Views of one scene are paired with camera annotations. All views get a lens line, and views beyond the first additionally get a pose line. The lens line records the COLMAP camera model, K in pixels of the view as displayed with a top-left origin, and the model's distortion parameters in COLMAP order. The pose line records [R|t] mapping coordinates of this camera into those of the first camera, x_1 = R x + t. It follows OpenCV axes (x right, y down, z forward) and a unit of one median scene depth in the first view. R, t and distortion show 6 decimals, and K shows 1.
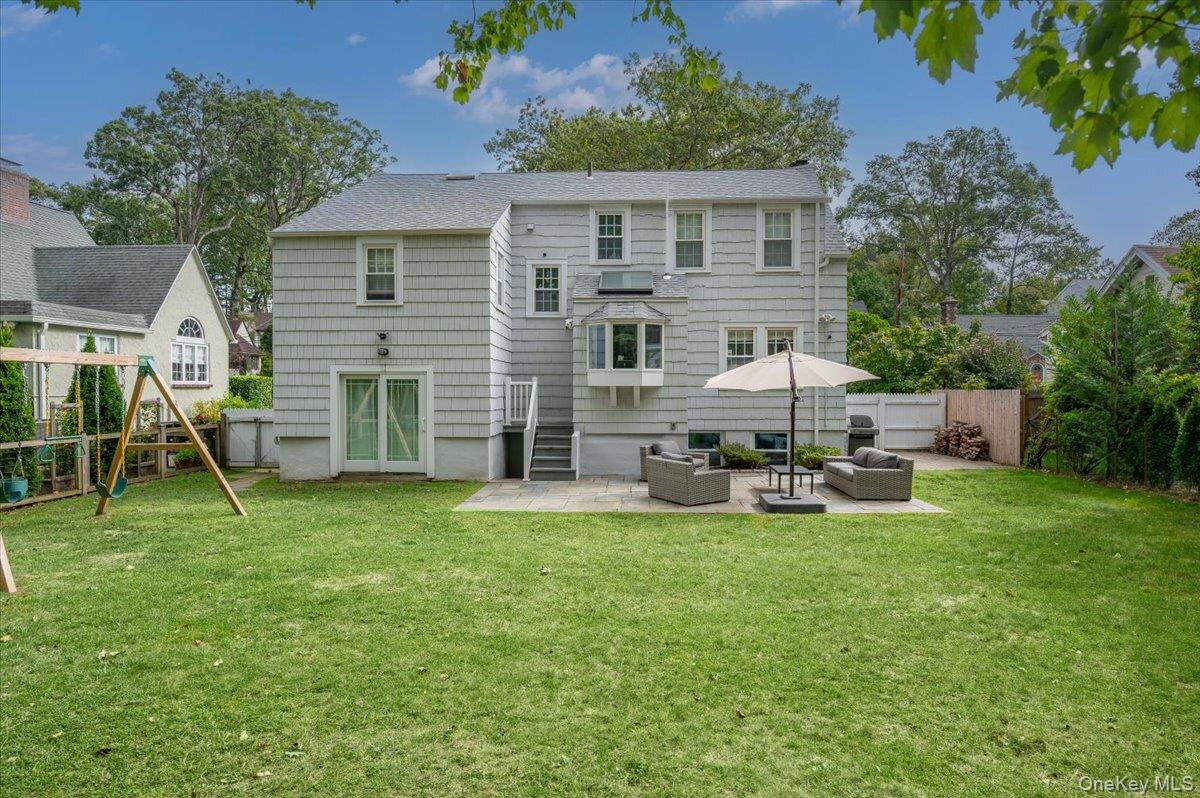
lens RADIAL K [[729.6, 0, 553.6], [0, 729.6, 396.3], [0, 0, 1]] dist [-0.006433, -0.000030]
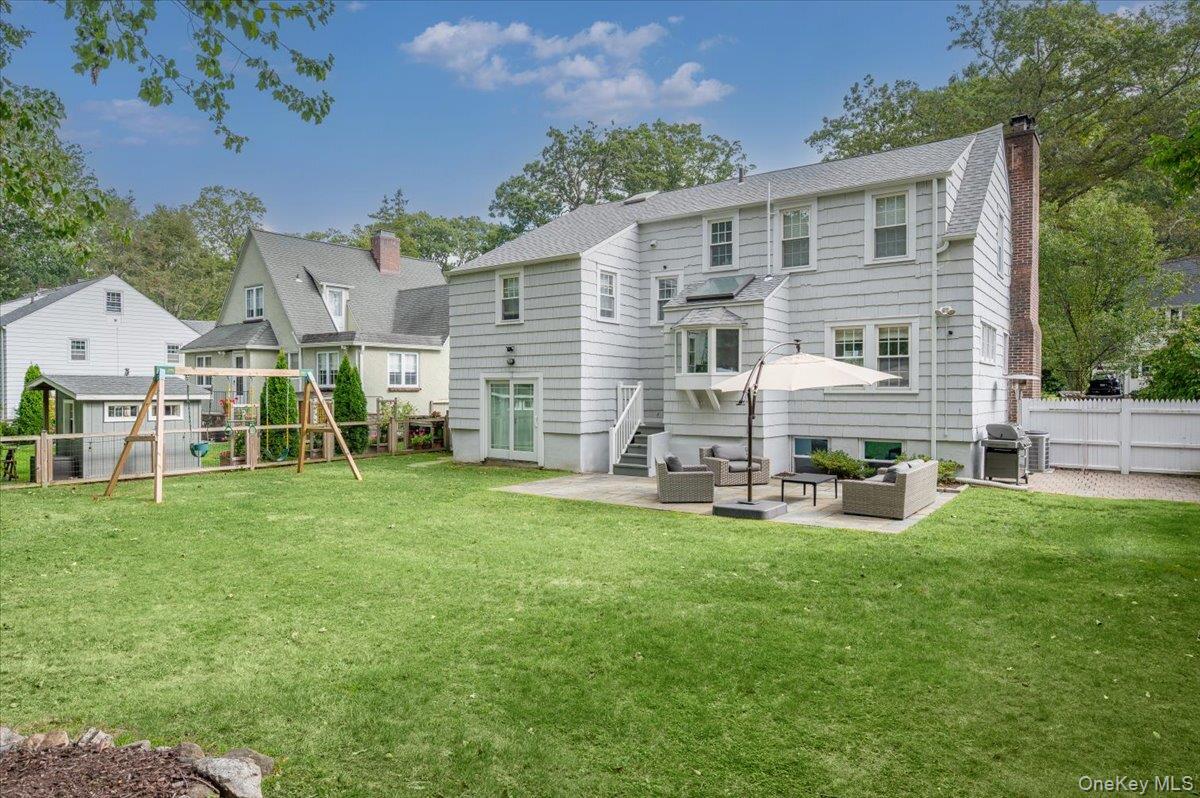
lens RADIAL K [[729.6, 0, 553.6], [0, 729.6, 396.3], [0, 0, 1]] dist [-0.006433, -0.000030]
pose [[0.821161, 0.005788, -0.570667, 0.481295], [-0.008268, 0.999964, -0.001756, -0.000832], [0.570637, 0.006160, 0.821179, 0.028288]]
